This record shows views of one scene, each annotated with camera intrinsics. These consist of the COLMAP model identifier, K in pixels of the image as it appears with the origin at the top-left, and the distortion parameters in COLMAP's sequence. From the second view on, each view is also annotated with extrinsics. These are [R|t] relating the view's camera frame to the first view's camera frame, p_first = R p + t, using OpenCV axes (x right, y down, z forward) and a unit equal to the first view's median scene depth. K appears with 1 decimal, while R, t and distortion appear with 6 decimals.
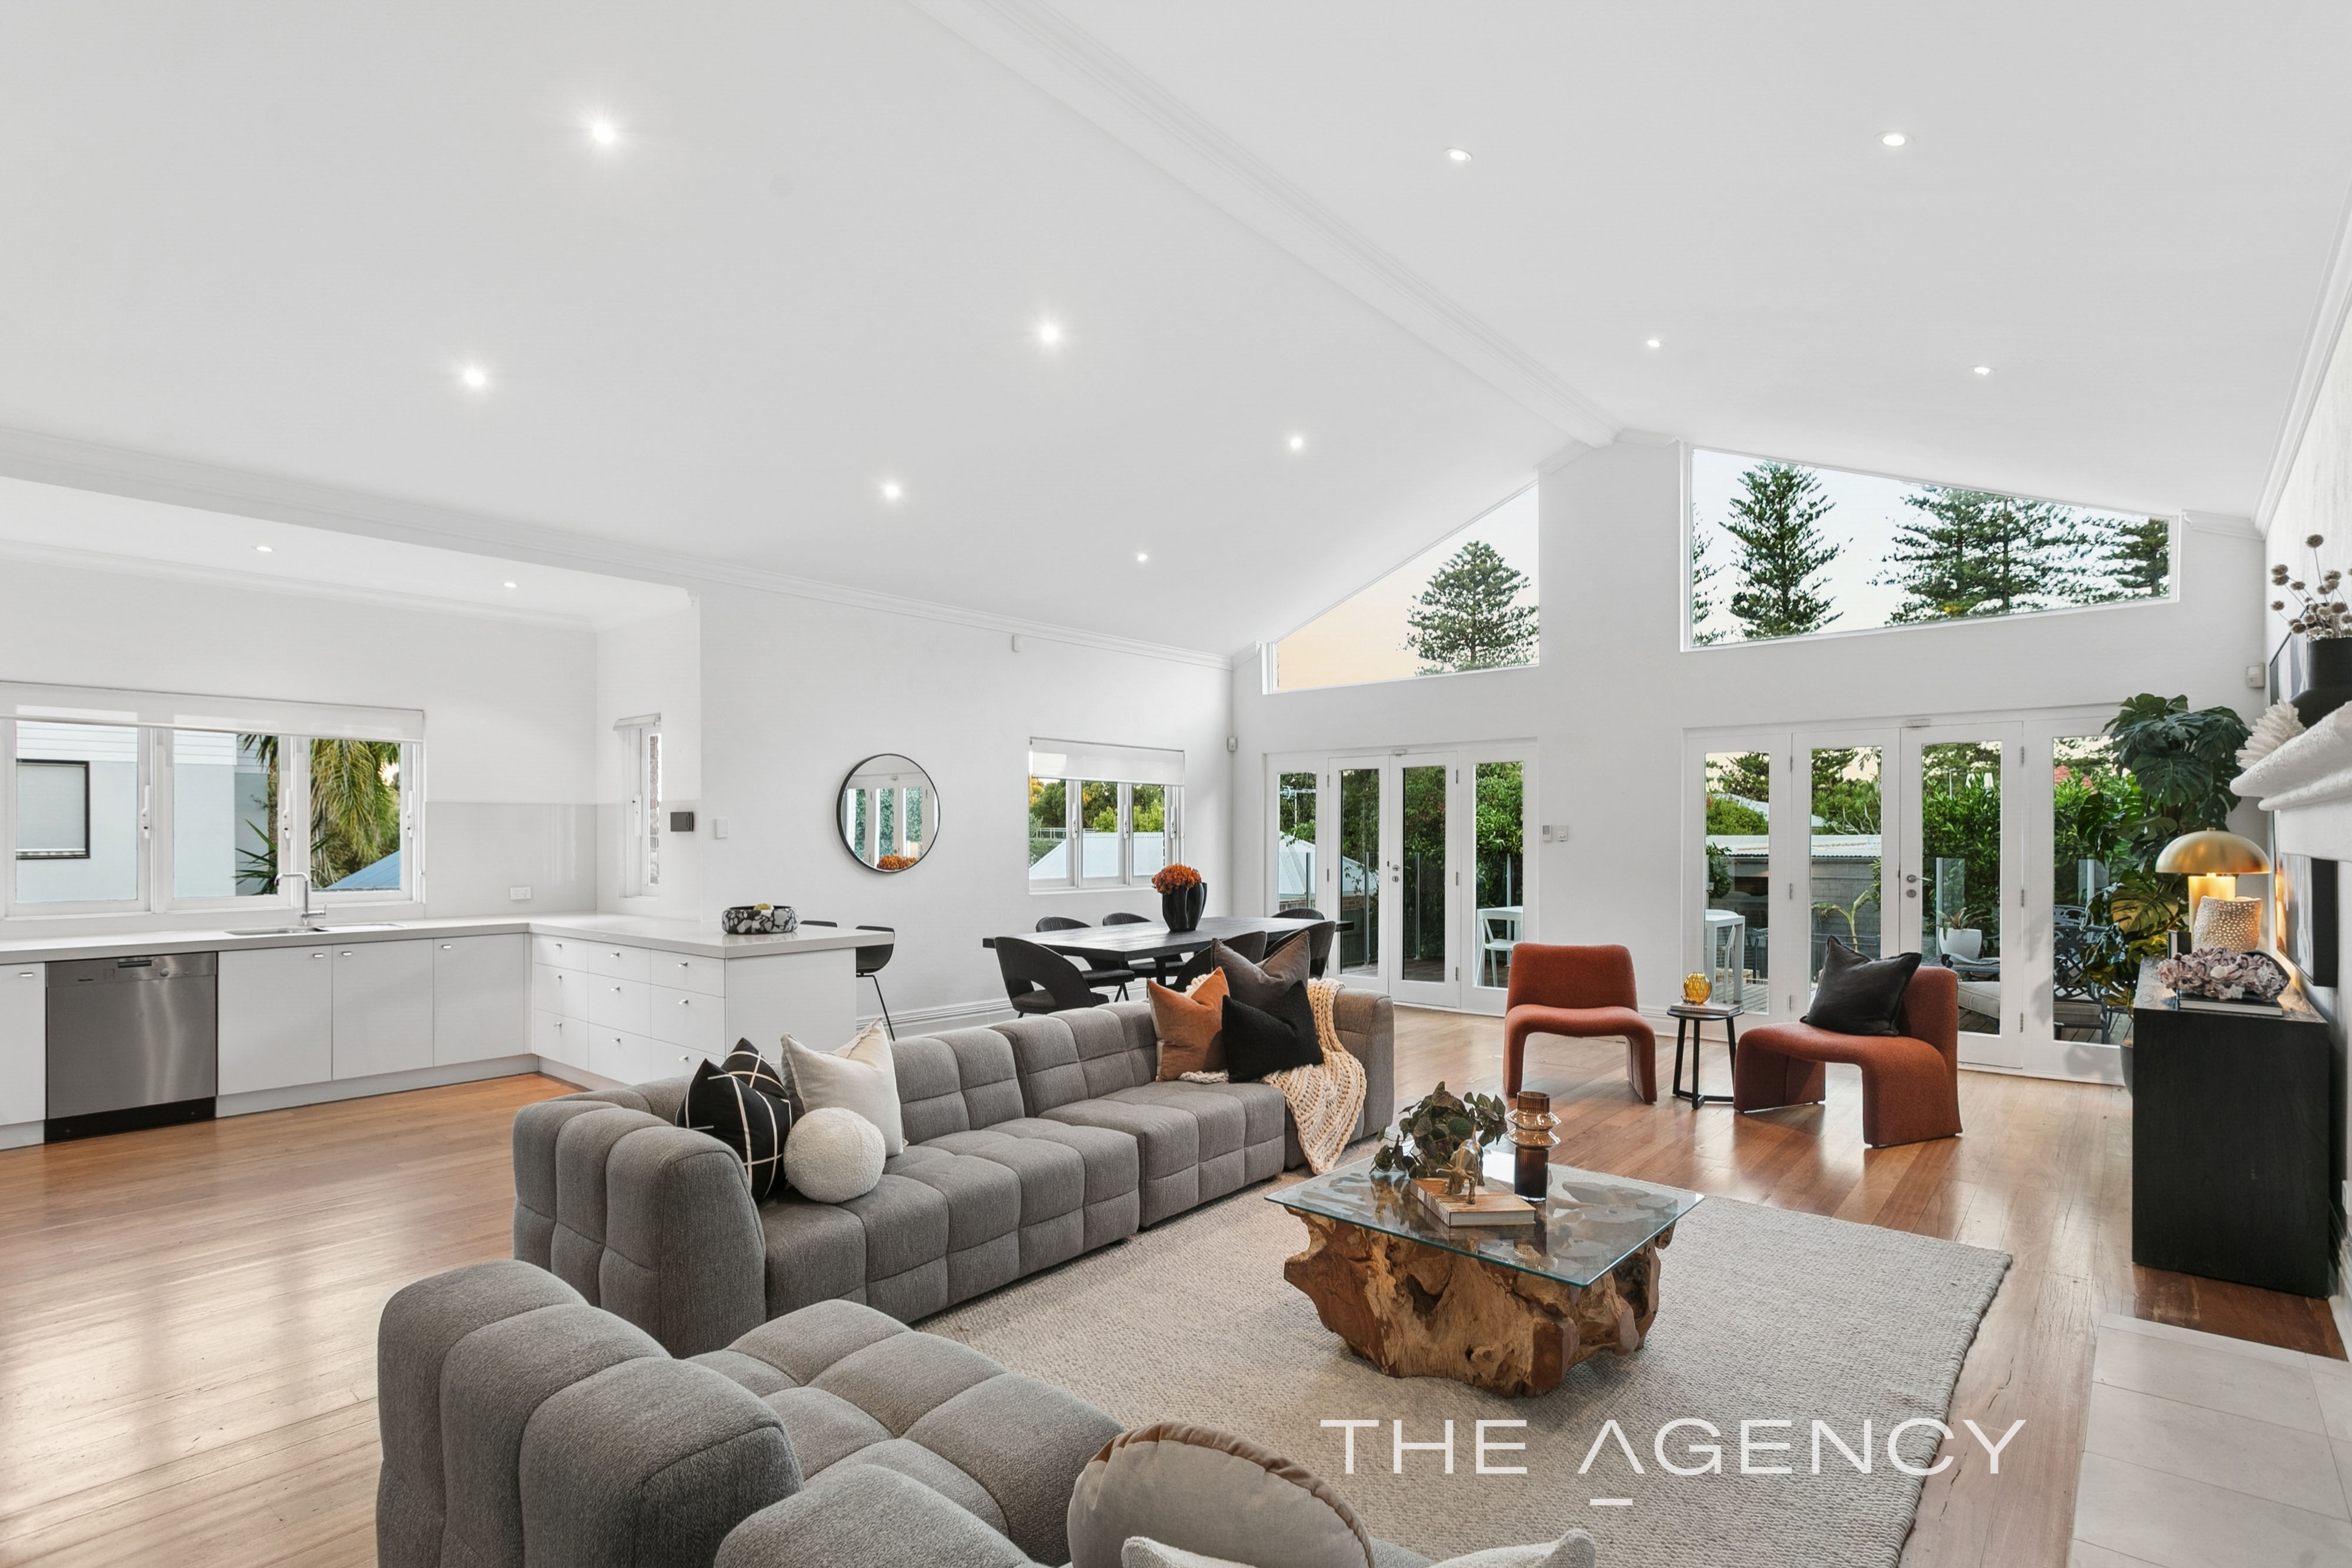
lens RADIAL K [[1135.4, 0, 1174.4], [0, 1135.4, 802.8], [0, 0, 1]] dist [0.004015, 0.000382]
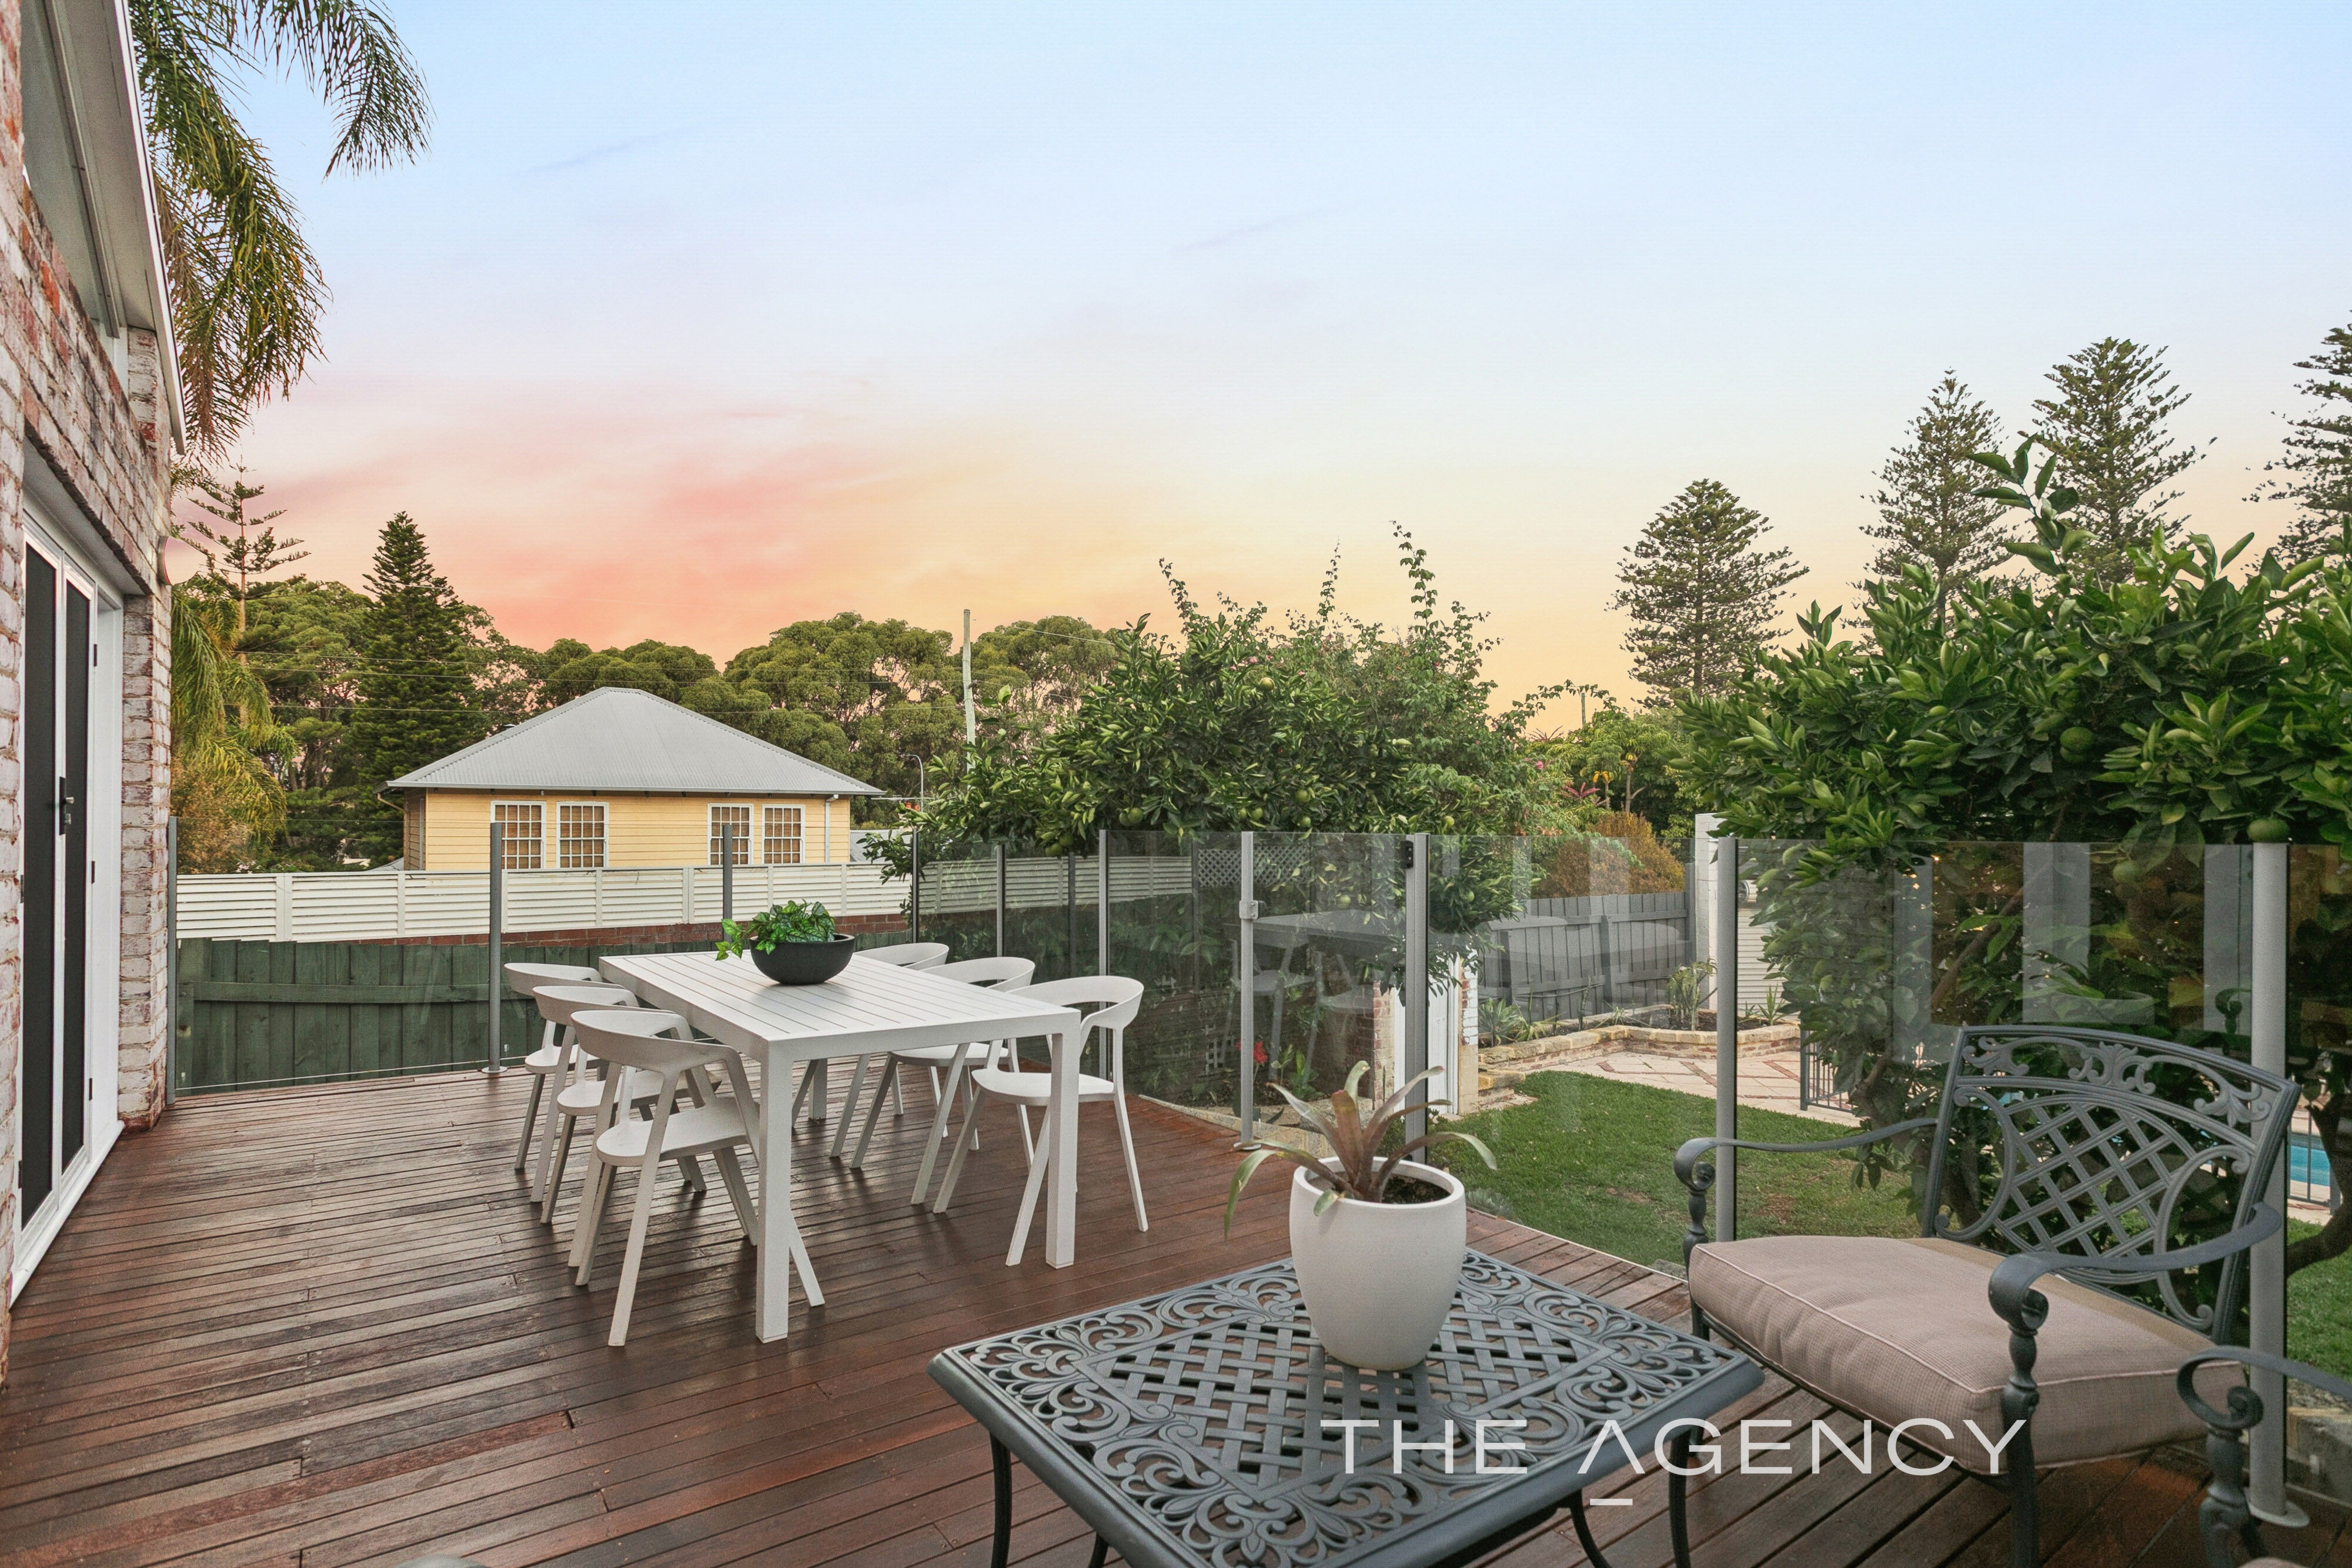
lens RADIAL K [[1135.4, 0, 1174.0], [0, 1135.4, 800.4], [0, 0, 1]] dist [0.004015, 0.000382]
pose [[0.975286, -0.002091, -0.220936, 0.070429], [0.003788, 0.999966, 0.007260, 0.004232], [0.220914, -0.007917, 0.975261, 0.079496]]
